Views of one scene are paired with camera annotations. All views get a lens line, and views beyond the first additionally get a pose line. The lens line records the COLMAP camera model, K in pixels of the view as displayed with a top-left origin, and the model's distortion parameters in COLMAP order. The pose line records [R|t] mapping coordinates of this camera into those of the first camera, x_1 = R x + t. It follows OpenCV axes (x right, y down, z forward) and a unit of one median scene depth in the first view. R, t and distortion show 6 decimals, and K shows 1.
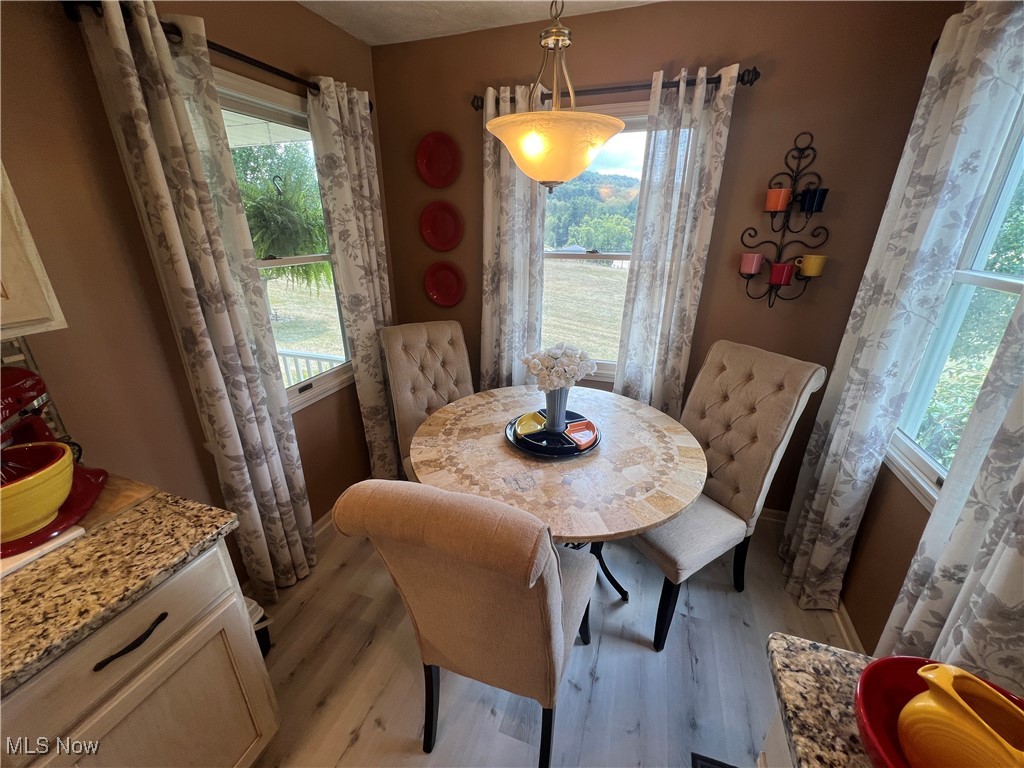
lens RADIAL K [[408.6, 0, 509.6], [0, 408.6, 383.5], [0, 0, 1]] dist [-0.003095, 0.000452]
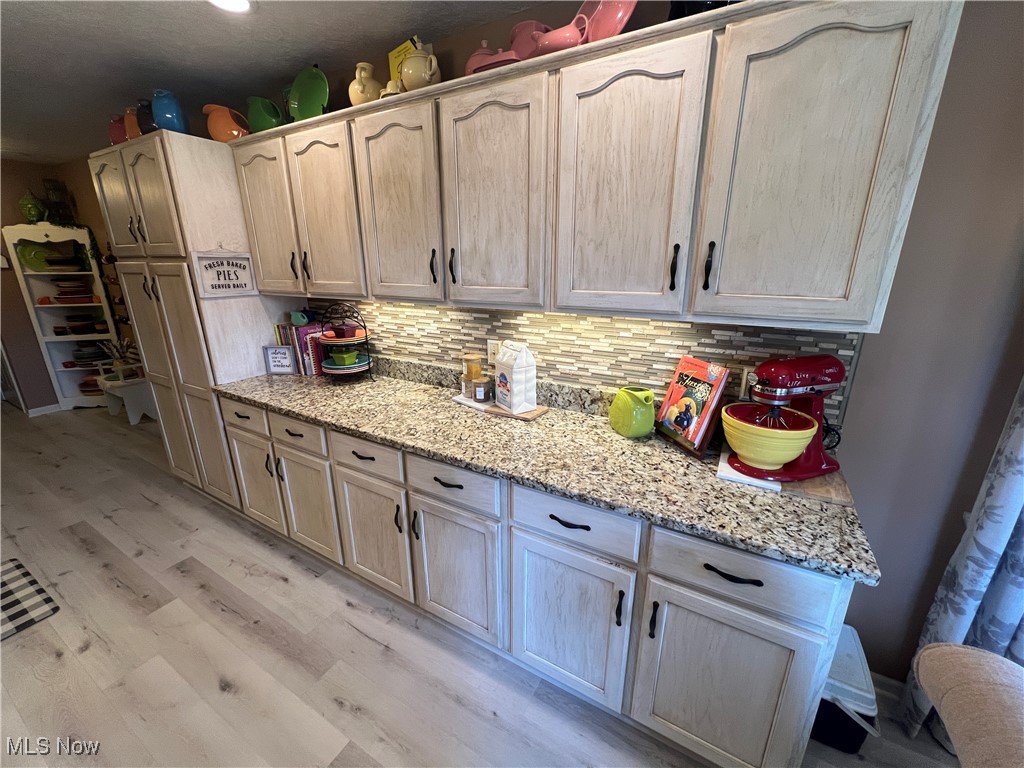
lens RADIAL K [[408.6, 0, 509.9], [0, 408.6, 383.1], [0, 0, 1]] dist [-0.003095, 0.000452]
pose [[-0.186474, 0.282823, -0.940871, 0.089295], [-0.358177, 0.872187, 0.333165, -0.017341], [0.914843, 0.399125, -0.061340, 0.119077]]
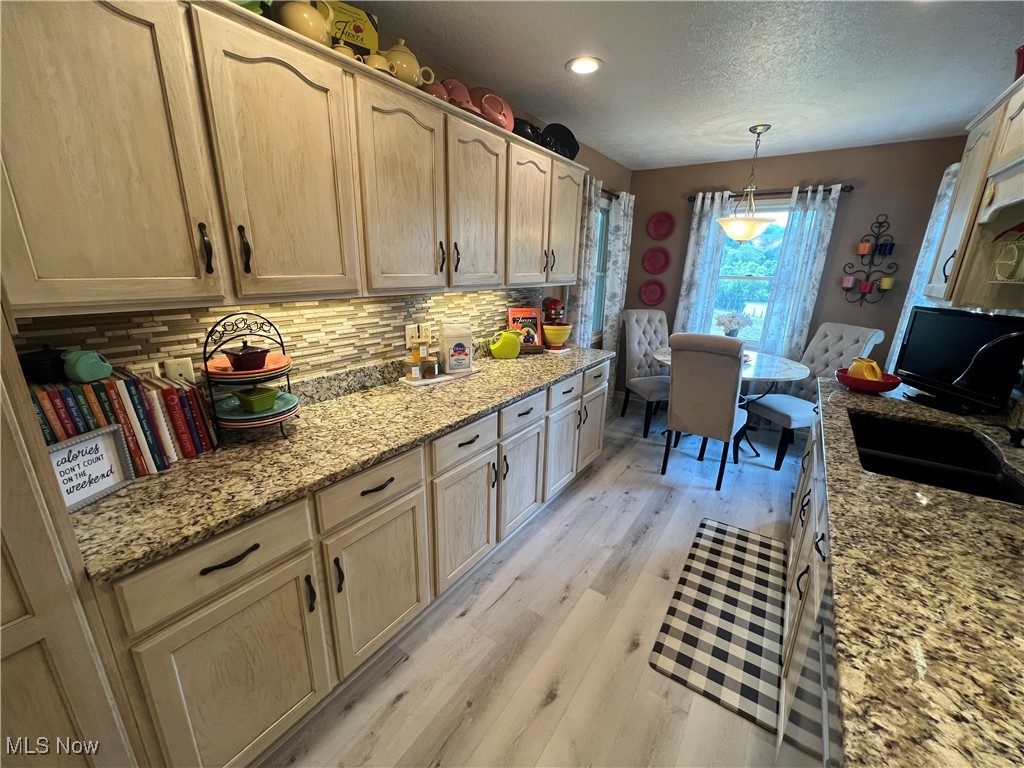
lens RADIAL K [[408.6, 0, 509.4], [0, 408.6, 383.4], [0, 0, 1]] dist [-0.003095, 0.000452]
pose [[0.961384, 0.096863, -0.257601, -0.371882], [-0.120822, 0.989539, -0.078829, 0.510103], [0.247271, 0.106909, 0.963030, -1.145888]]
